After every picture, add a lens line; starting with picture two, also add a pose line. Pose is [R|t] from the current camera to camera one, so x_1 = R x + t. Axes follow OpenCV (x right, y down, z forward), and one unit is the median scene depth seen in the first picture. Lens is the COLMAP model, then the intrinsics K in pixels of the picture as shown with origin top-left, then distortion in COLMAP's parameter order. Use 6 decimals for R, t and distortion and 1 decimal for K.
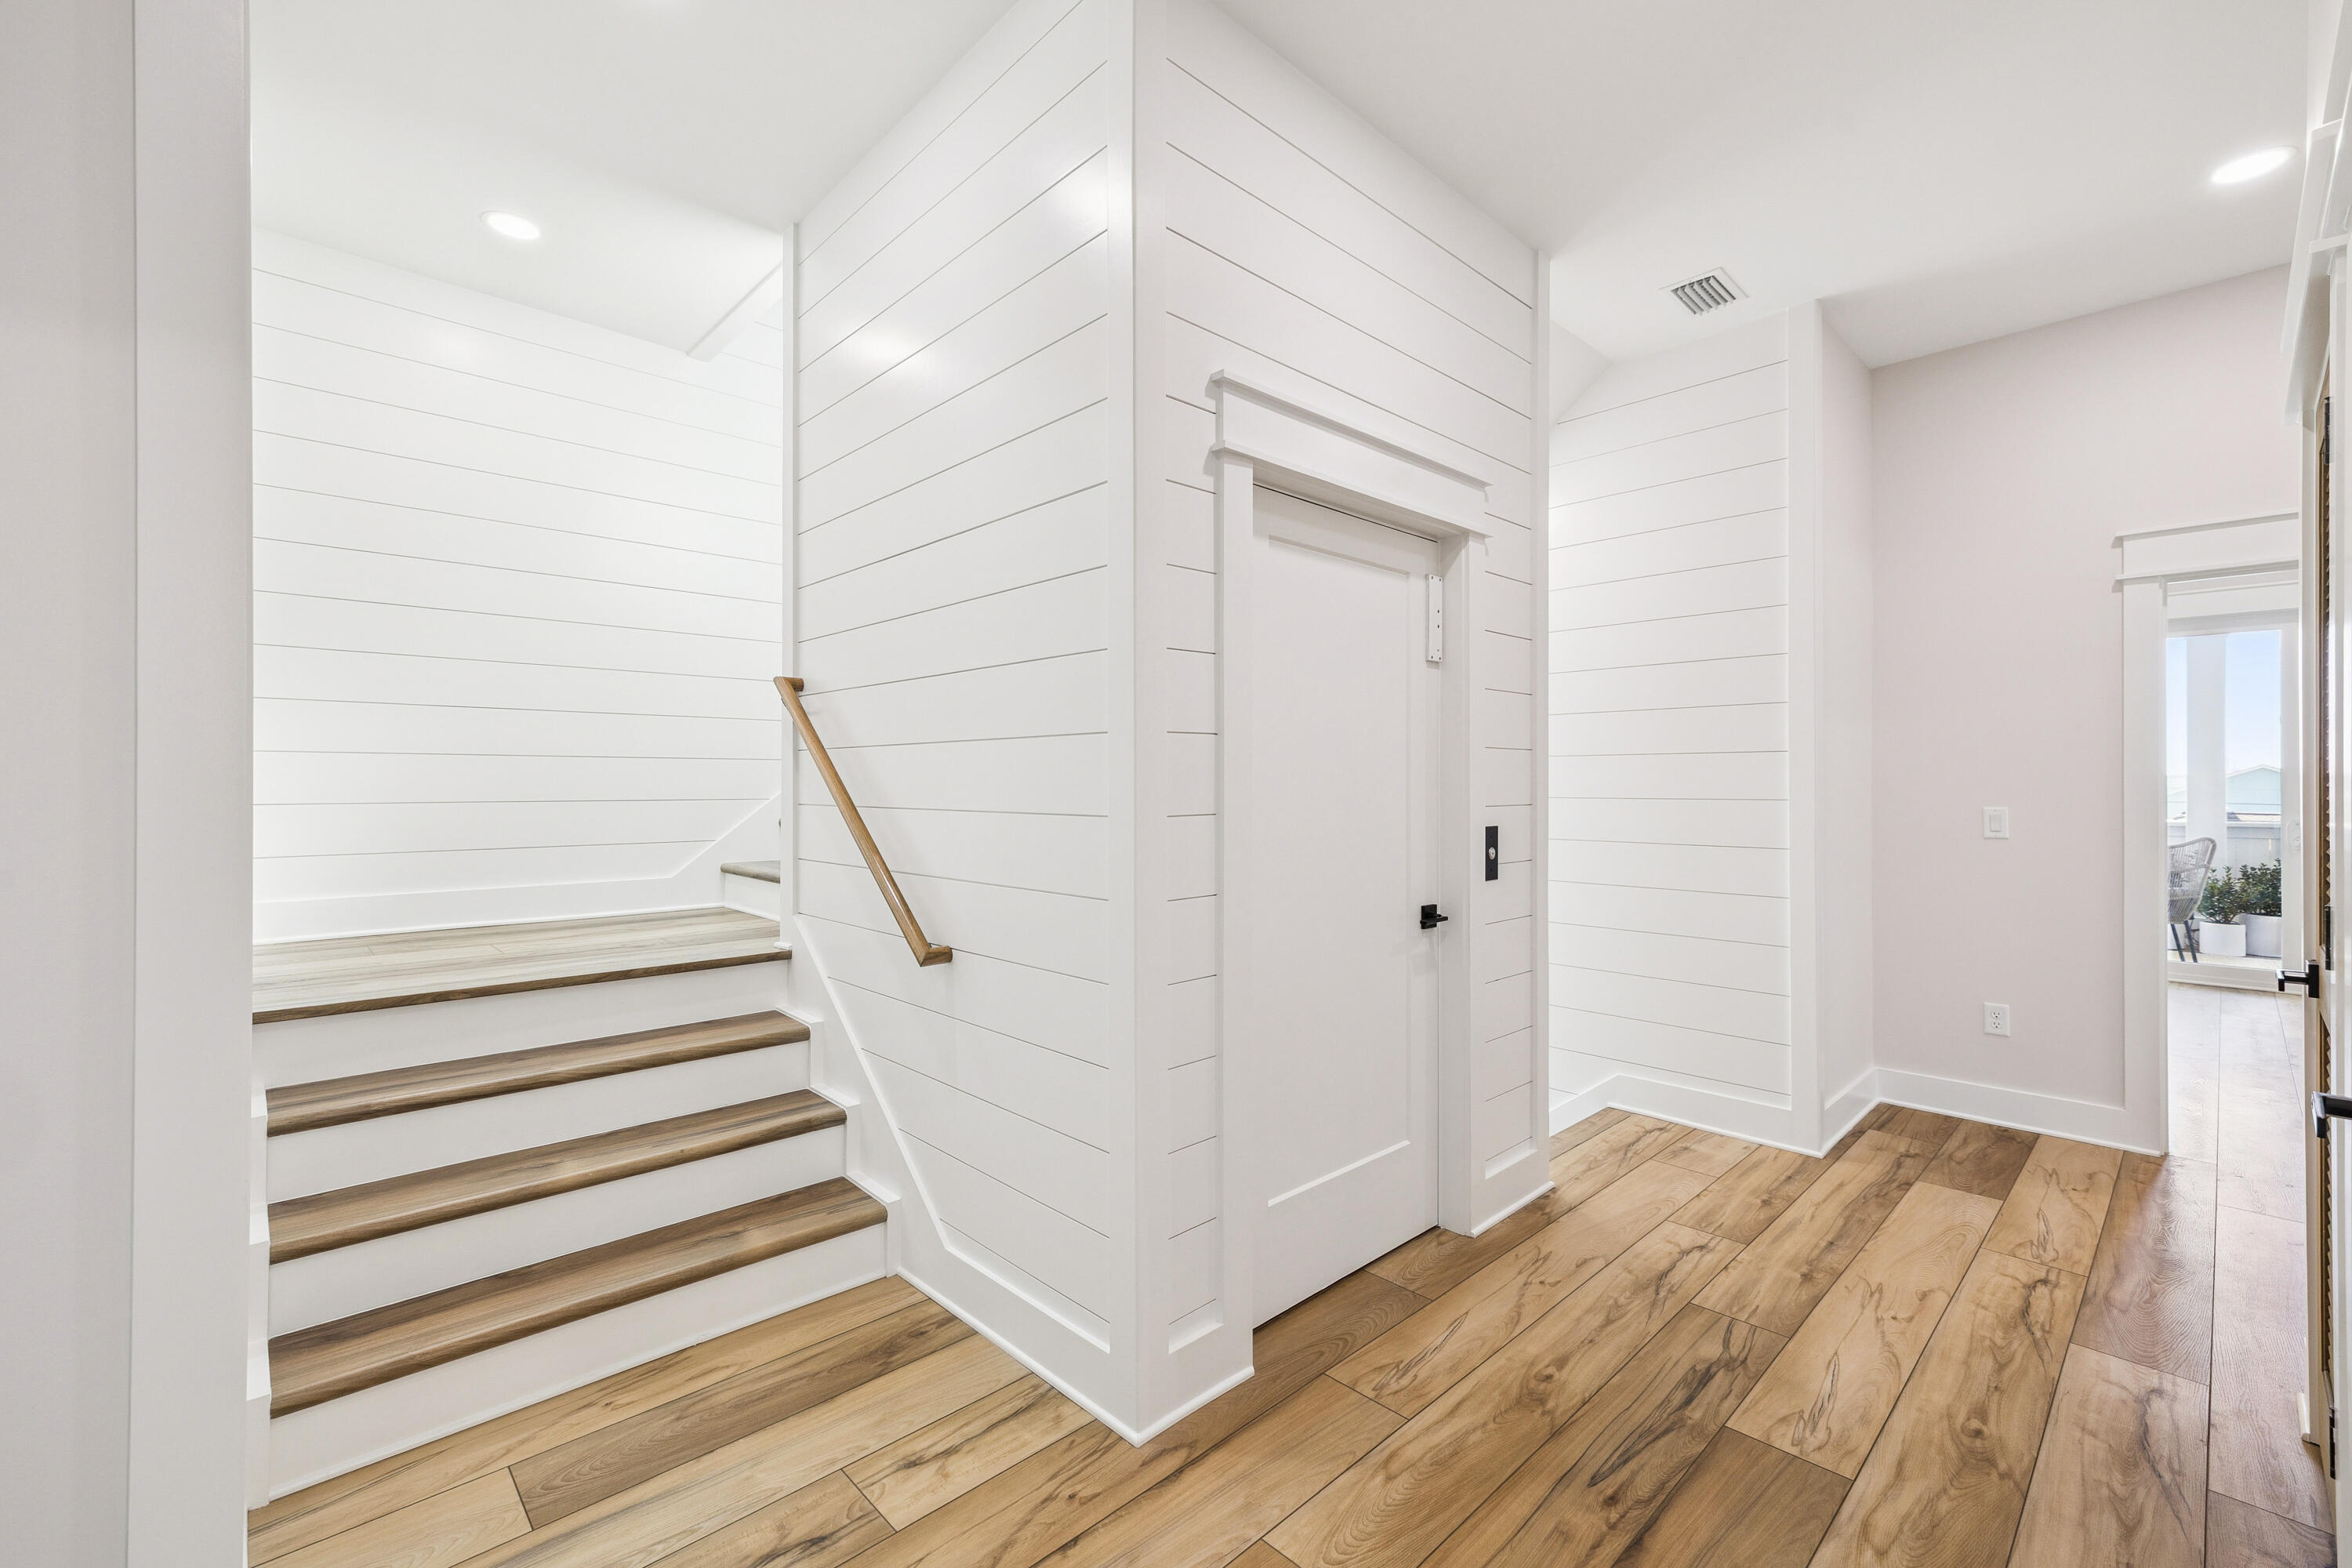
lens RADIAL K [[993.0, 0, 1178.5], [0, 993.0, 778.7], [0, 0, 1]] dist [0.002446, 0.000951]
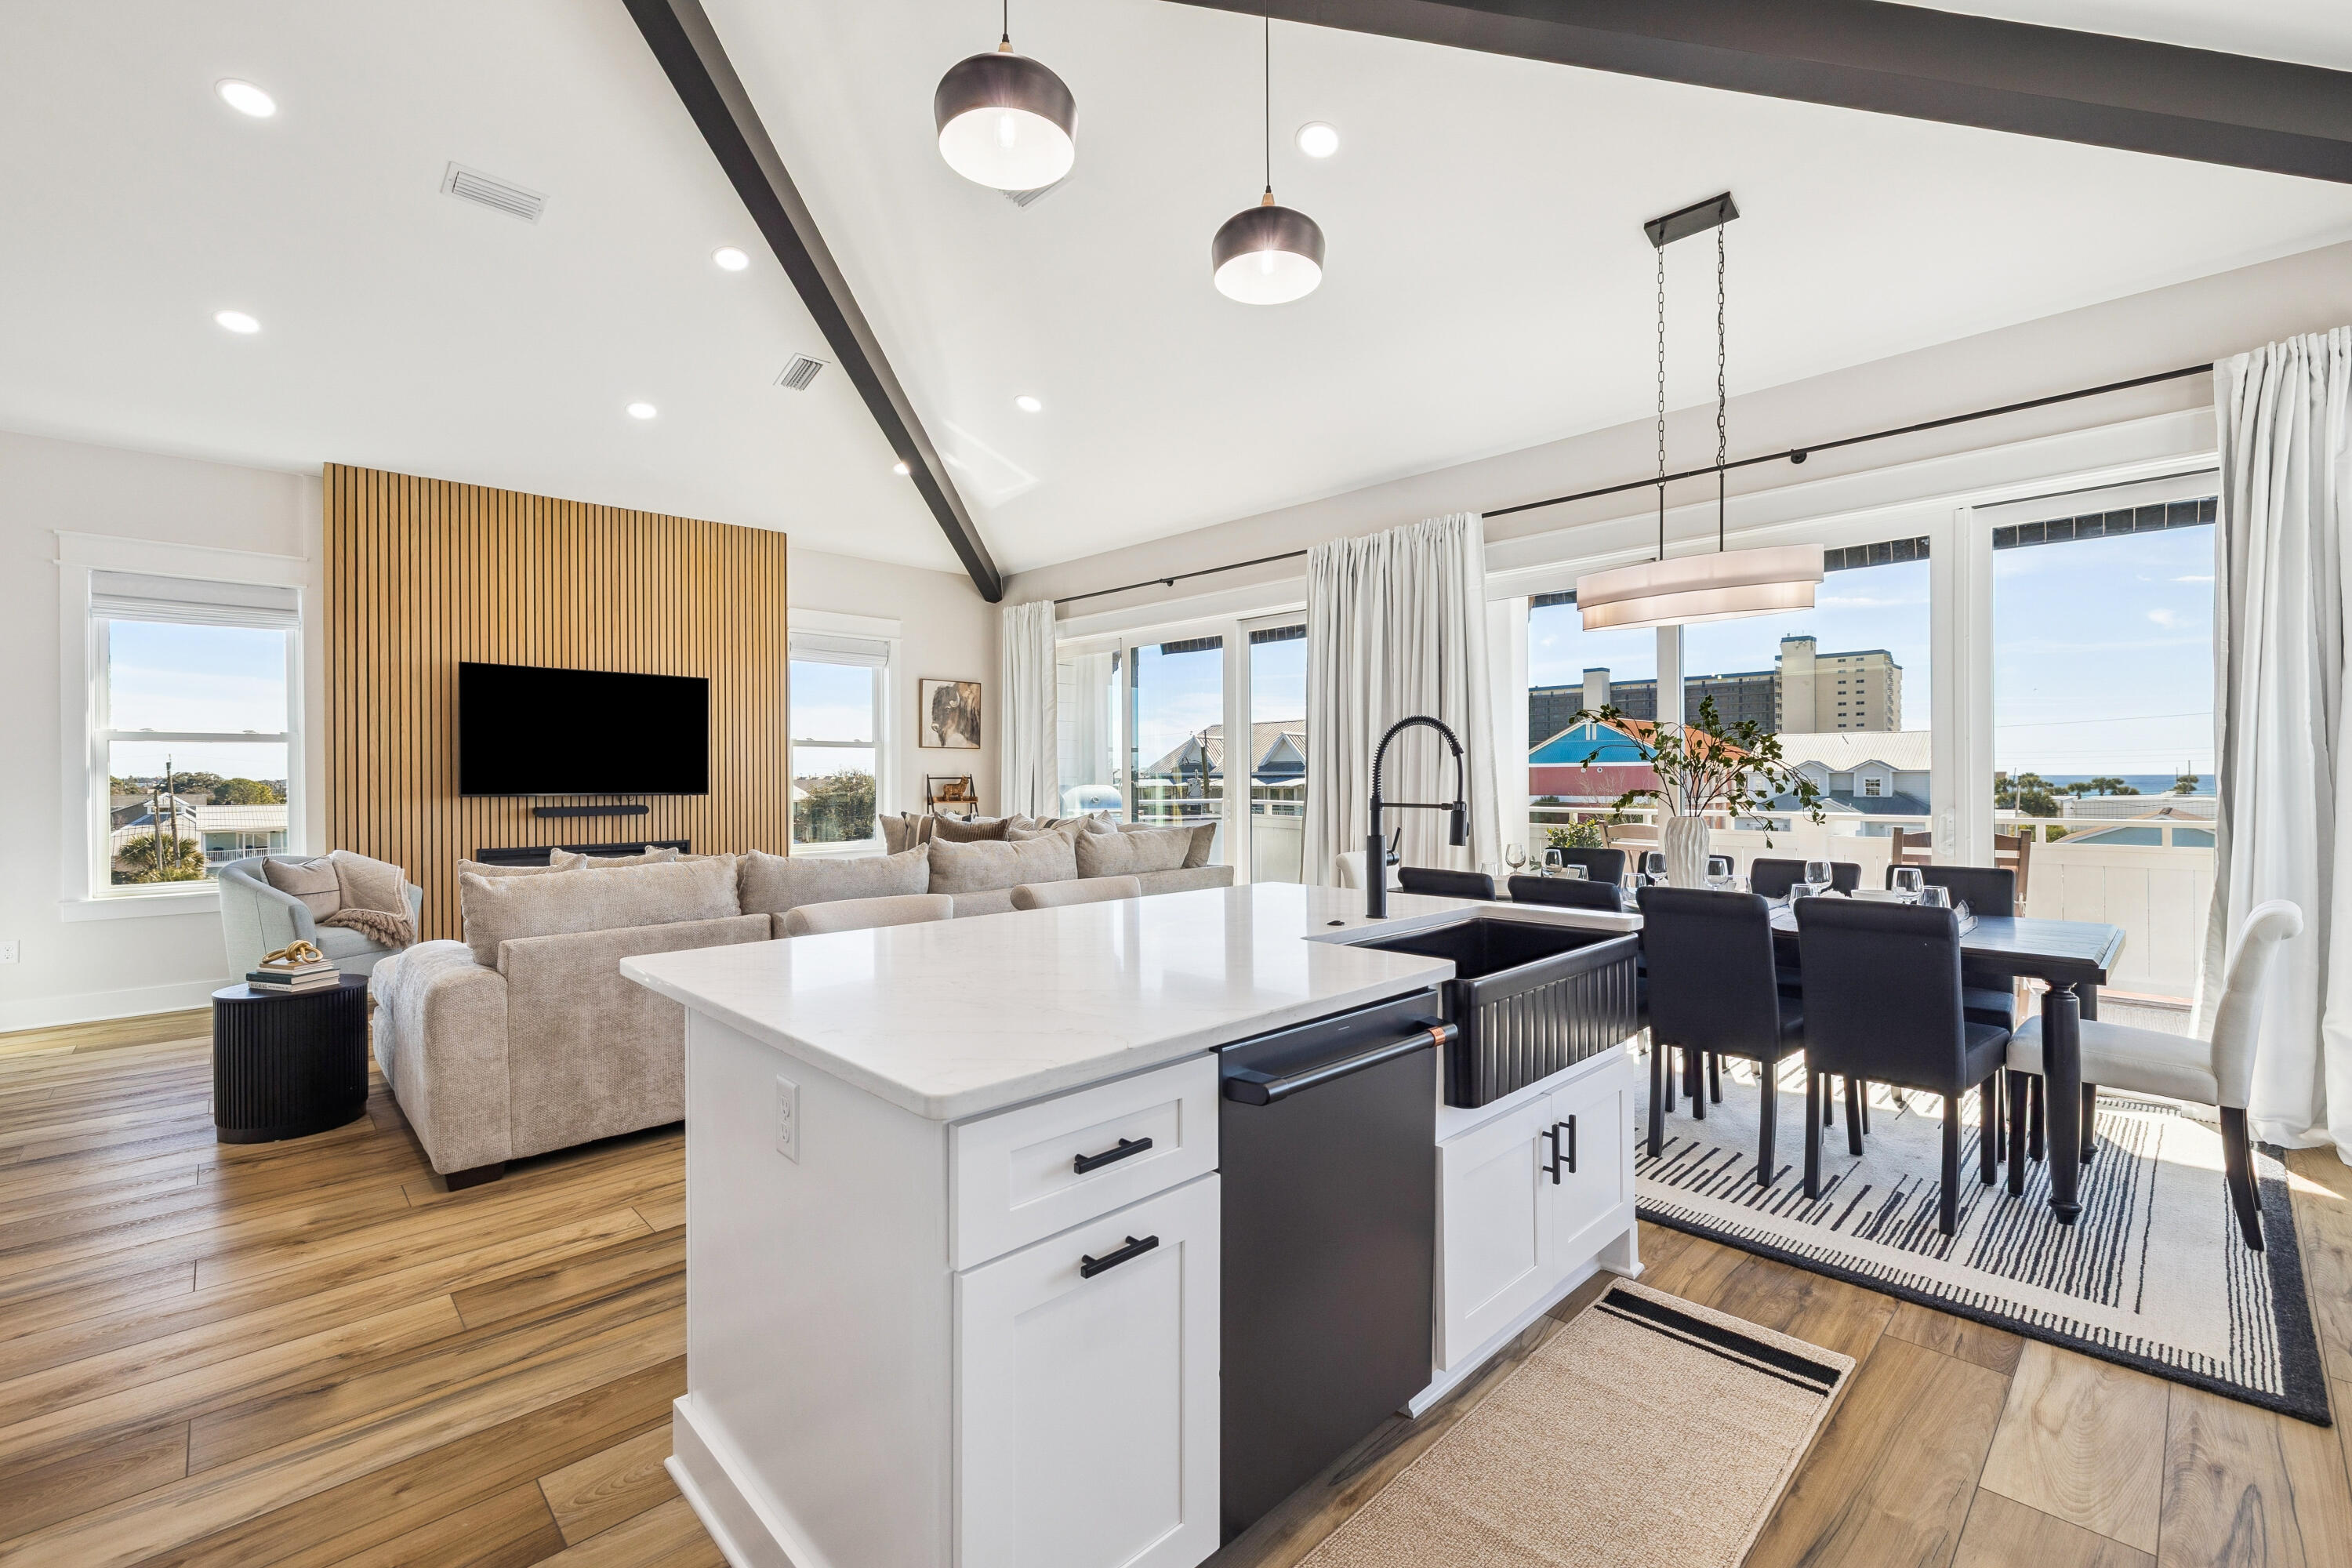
lens RADIAL K [[993.0, 0, 1176.2], [0, 993.0, 789.9], [0, 0, 1]] dist [0.002446, 0.000951]
pose [[0.999971, -0.001514, 0.007525, 1.814647], [0.001414, 0.999910, 0.013371, 0.032087], [-0.007545, -0.013360, 0.999882, -0.289746]]
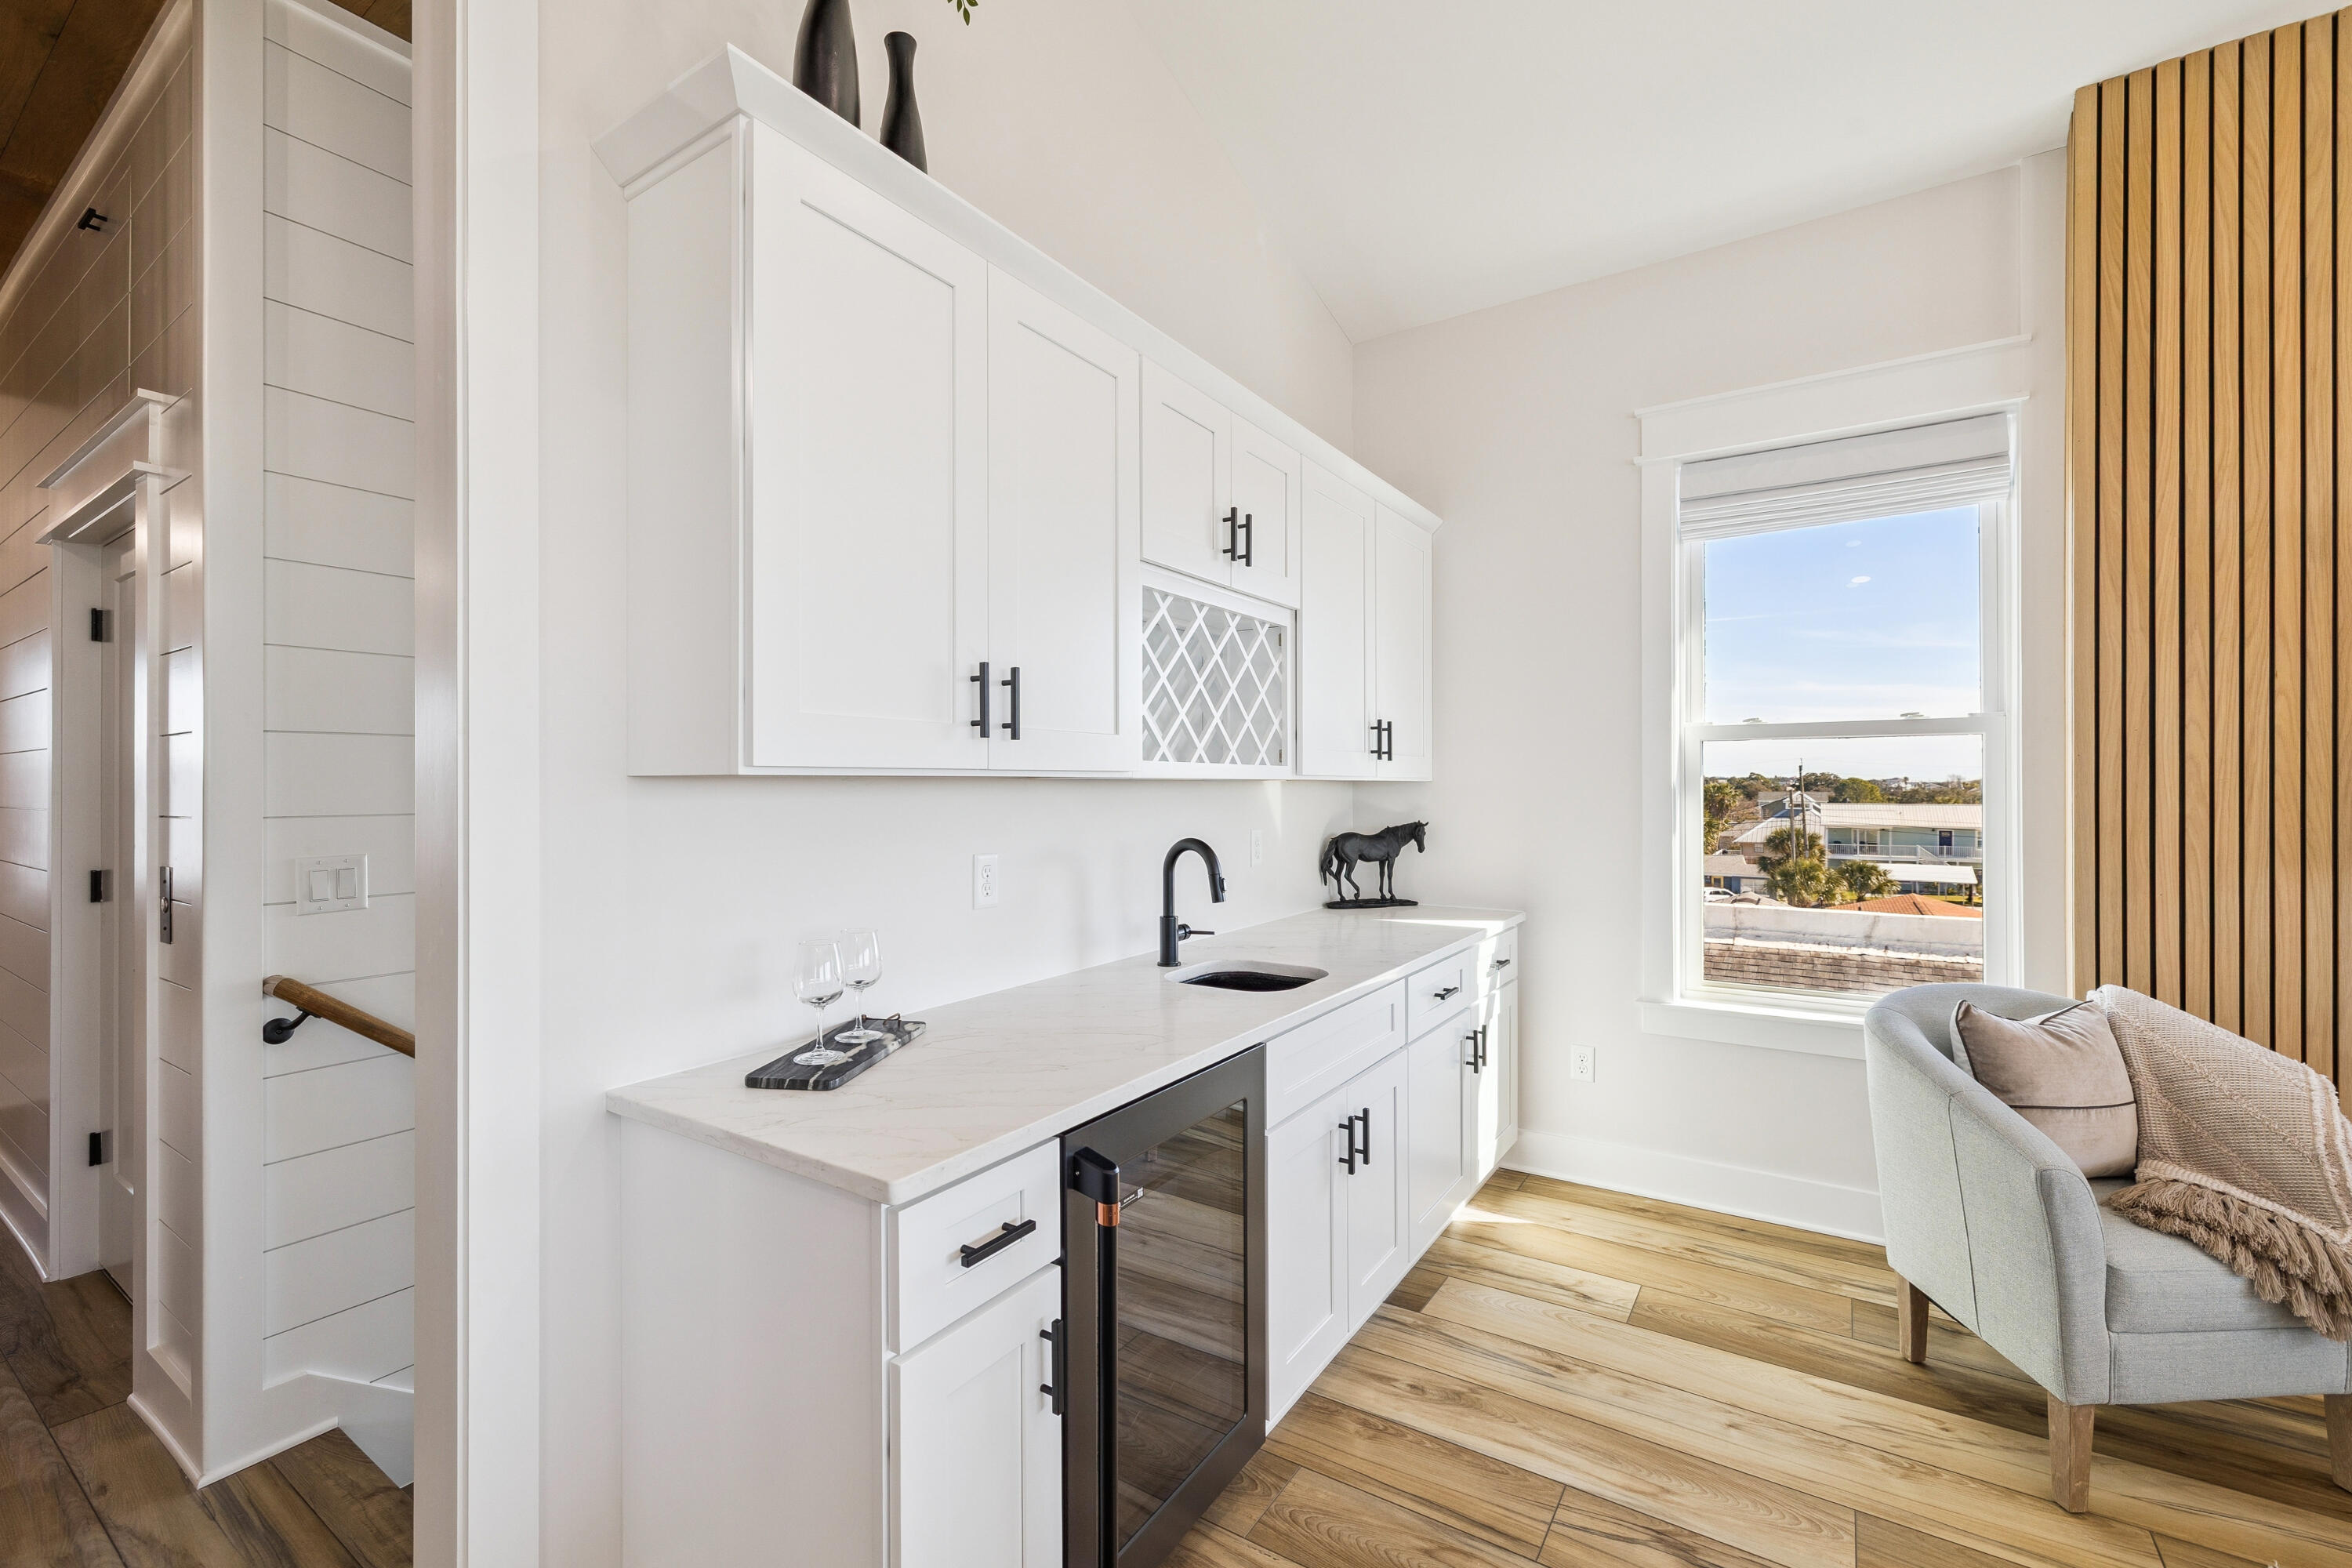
lens RADIAL K [[993.0, 0, 1171.3], [0, 993.0, 767.5], [0, 0, 1]] dist [0.002446, 0.000951]
pose [[0.220741, -0.008922, -0.975292, 0.390106], [-0.000977, 0.999956, -0.009369, -0.005467], [0.975332, 0.003021, 0.220723, 1.176114]]
